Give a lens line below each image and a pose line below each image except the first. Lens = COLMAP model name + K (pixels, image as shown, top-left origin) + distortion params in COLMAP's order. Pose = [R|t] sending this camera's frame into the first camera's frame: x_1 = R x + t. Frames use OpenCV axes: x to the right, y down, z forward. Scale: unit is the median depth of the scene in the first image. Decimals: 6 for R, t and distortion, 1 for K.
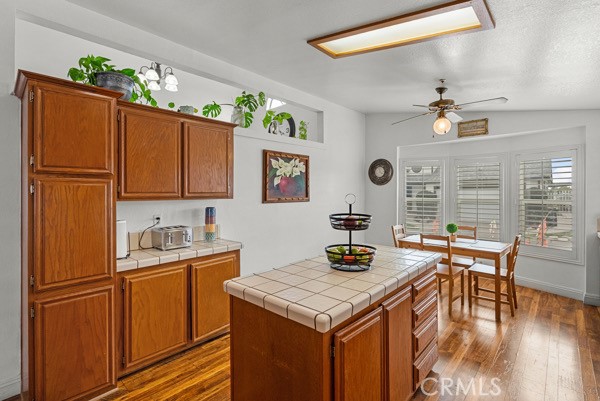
lens RADIAL K [[278.3, 0, 301.2], [0, 278.3, 193.0], [0, 0, 1]] dist [-0.001231, 0.000298]
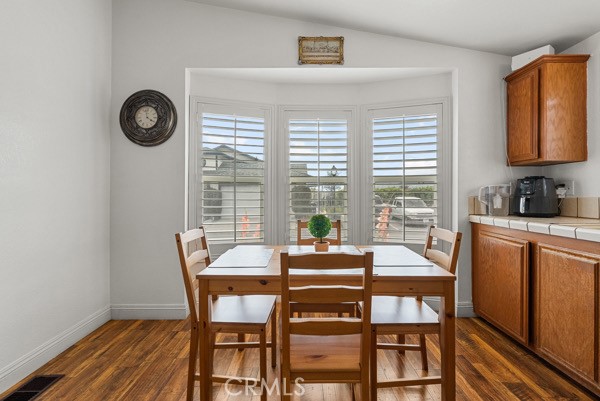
lens RADIAL K [[278.3, 0, 301.2], [0, 278.3, 193.0], [0, 0, 1]] dist [-0.001231, 0.000298]
pose [[0.729256, 0.002280, 0.684238, 0.233303], [0.002948, 0.999975, -0.006473, 0.081456], [-0.684235, 0.006738, 0.729230, 0.742376]]
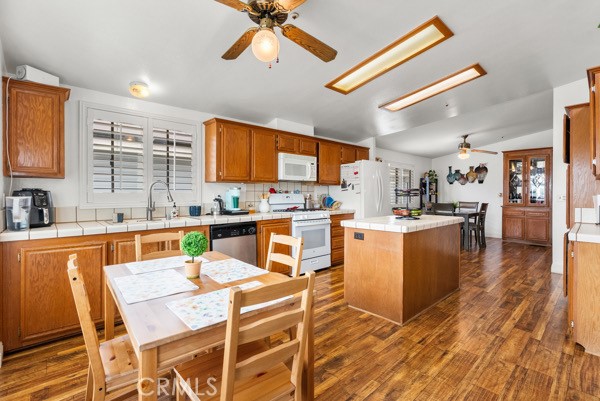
lens RADIAL K [[278.3, 0, 301.2], [0, 278.3, 193.0], [0, 0, 1]] dist [-0.001231, 0.000298]
pose [[-0.996552, 0.002870, 0.082924, 0.367198], [0.002891, 0.999996, 0.000131, 0.052263], [-0.082923, 0.000370, -0.996556, 1.476075]]
